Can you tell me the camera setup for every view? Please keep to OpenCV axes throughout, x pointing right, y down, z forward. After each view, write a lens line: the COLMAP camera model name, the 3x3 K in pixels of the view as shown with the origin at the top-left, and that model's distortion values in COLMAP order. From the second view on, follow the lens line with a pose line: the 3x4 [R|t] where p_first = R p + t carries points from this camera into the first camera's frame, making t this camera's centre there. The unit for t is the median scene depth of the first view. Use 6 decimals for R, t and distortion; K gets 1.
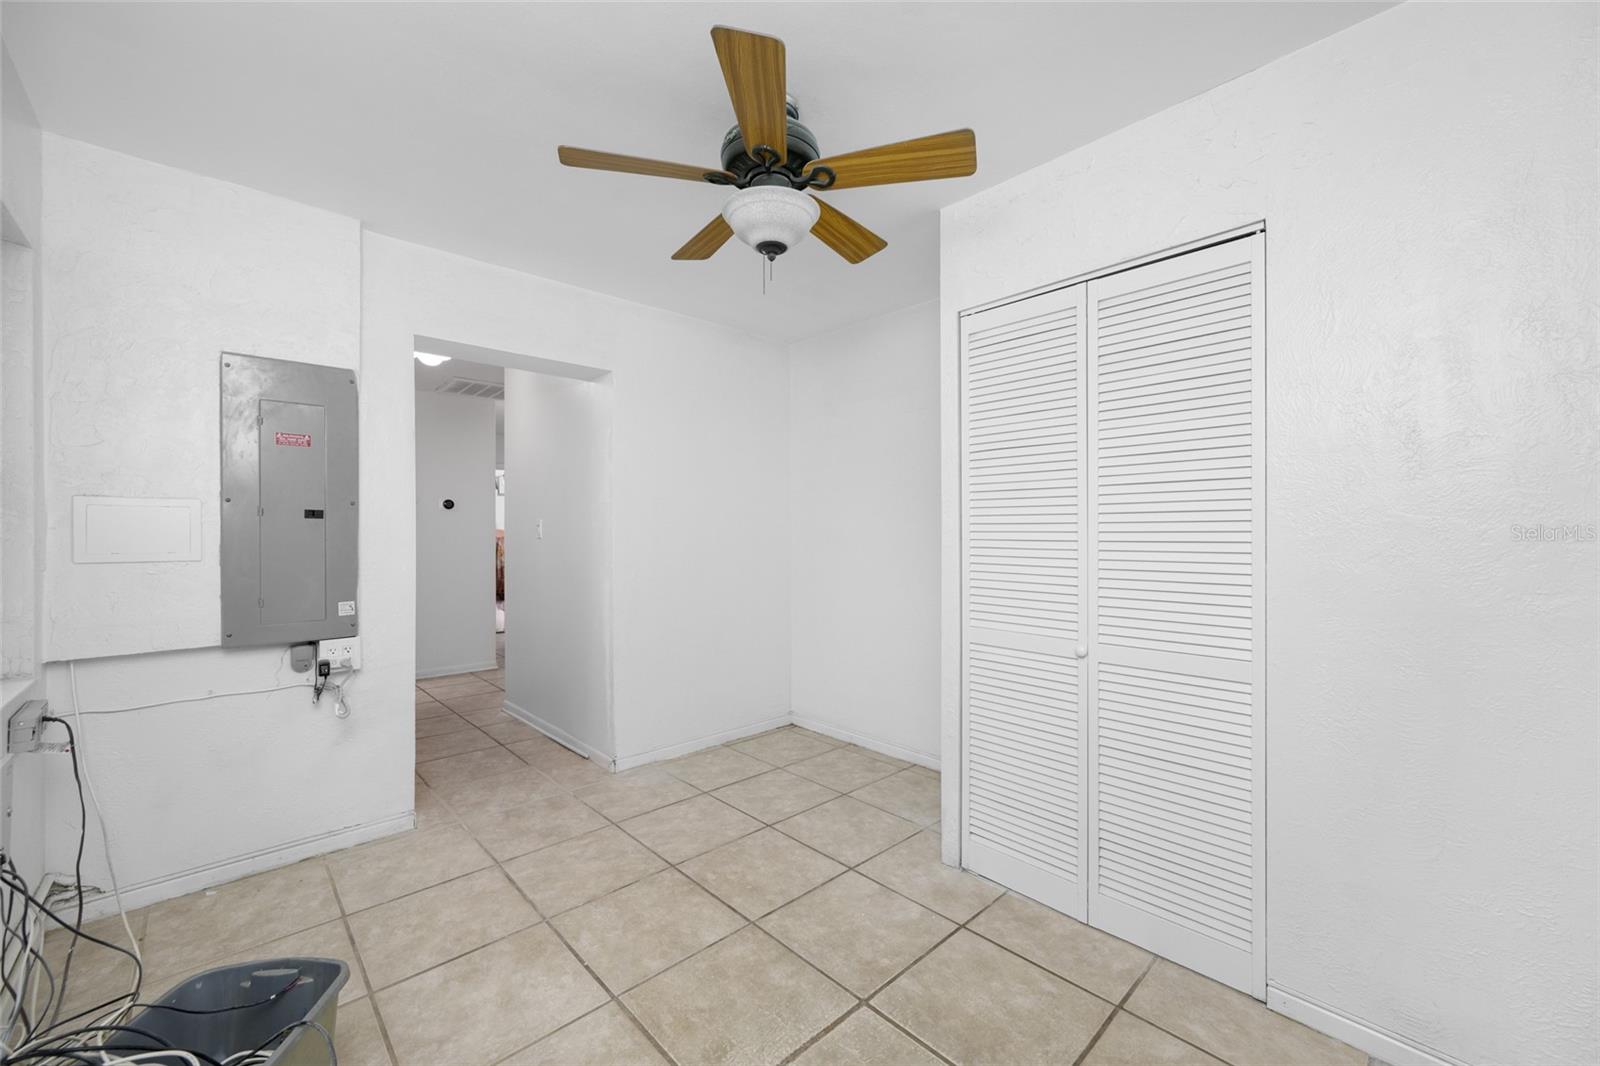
lens RADIAL K [[646.9, 0, 810.2], [0, 646.9, 537.2], [0, 0, 1]] dist [0.000003, -0.000102]
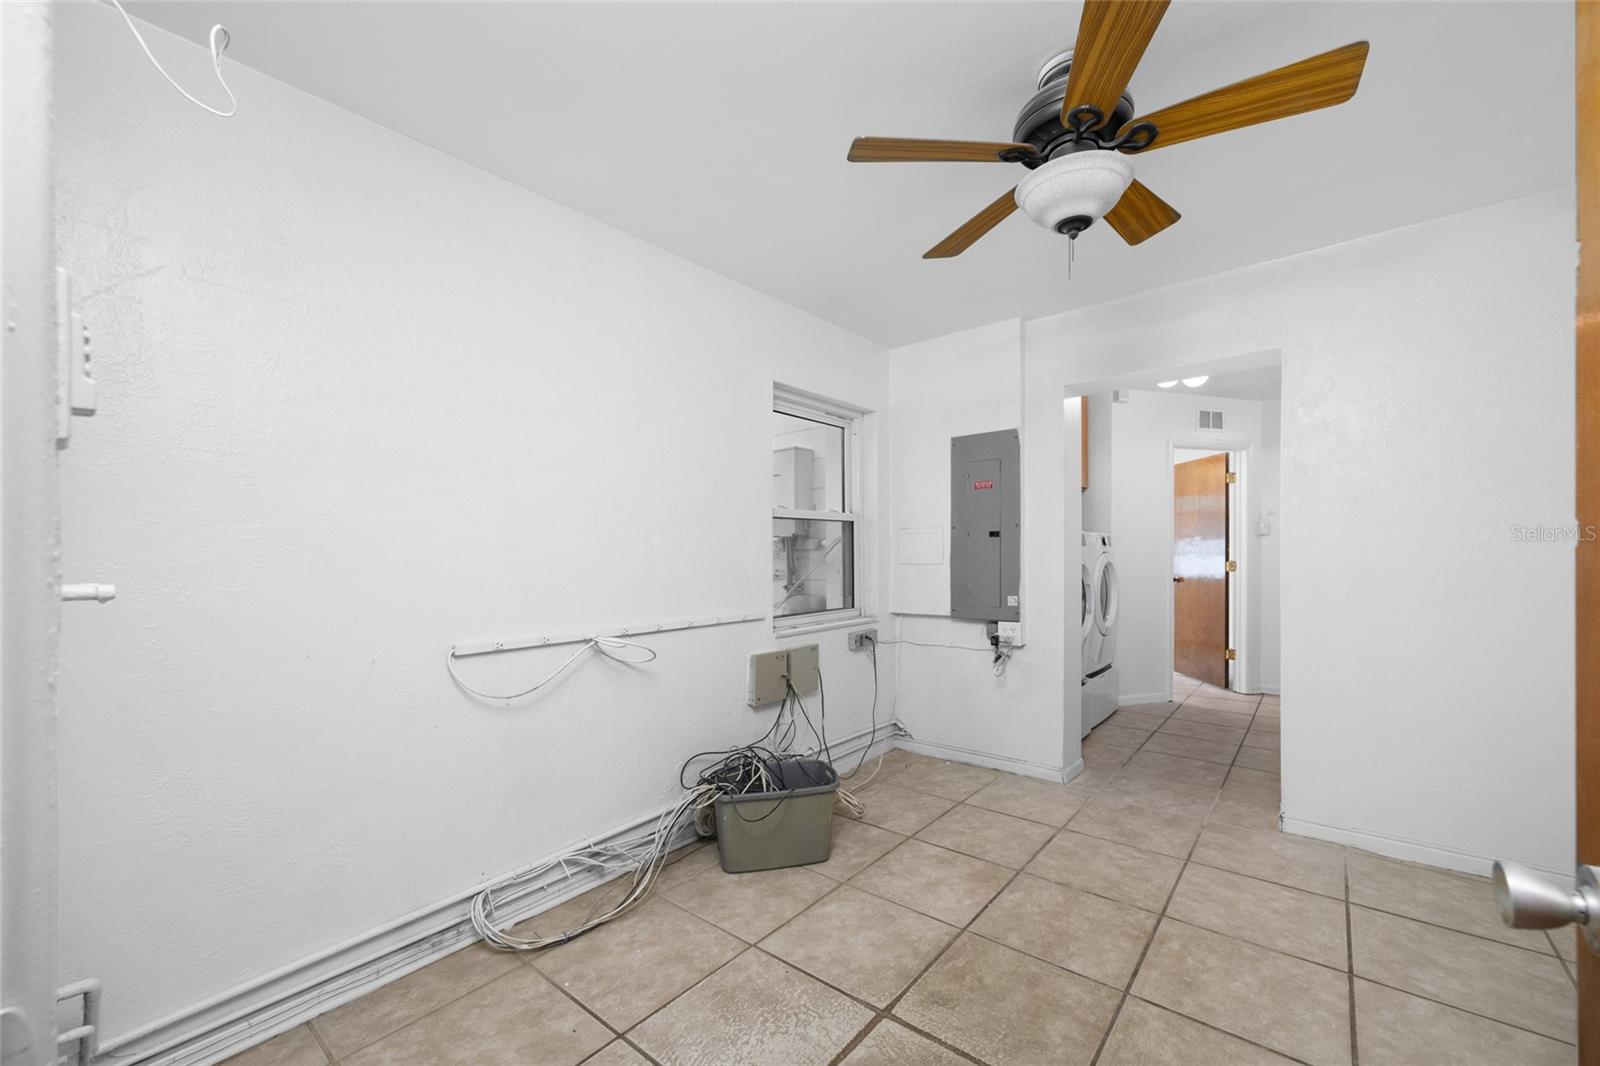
lens RADIAL K [[626.9, 0, 800.2], [0, 626.9, 554.7], [0, 0, 1]] dist [0.000351, -0.000098]
pose [[0.115549, 0.002571, -0.993298, 0.582642], [0.001957, 0.999994, 0.002816, 0.006067], [0.993300, -0.002269, 0.115543, 0.397906]]
